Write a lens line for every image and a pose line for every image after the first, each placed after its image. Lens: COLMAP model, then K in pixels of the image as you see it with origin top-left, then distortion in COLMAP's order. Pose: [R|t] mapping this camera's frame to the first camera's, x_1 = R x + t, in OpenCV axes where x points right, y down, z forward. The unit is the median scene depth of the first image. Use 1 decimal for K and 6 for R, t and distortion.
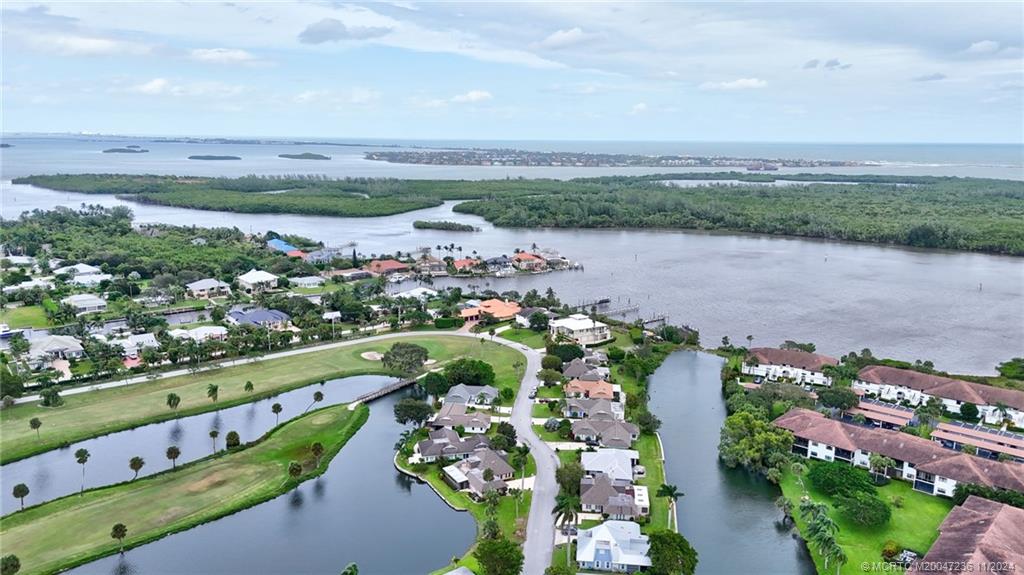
lens RADIAL K [[759.4, 0, 512.0], [0, 759.4, 287.5], [0, 0, 1]] dist [0.091307, -0.104032]
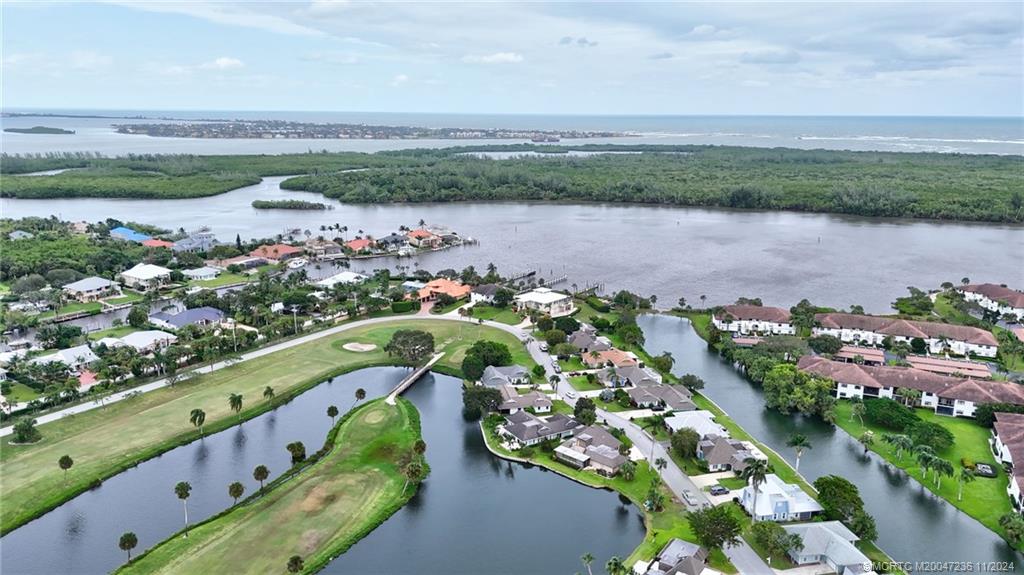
lens RADIAL K [[759.4, 0, 512.0], [0, 759.4, 287.5], [0, 0, 1]] dist [0.091307, -0.104032]
pose [[0.952793, -0.070668, 0.295281, -0.165229], [0.060244, 0.997202, 0.044263, -0.007927], [-0.297583, -0.024385, 0.954384, 0.030657]]
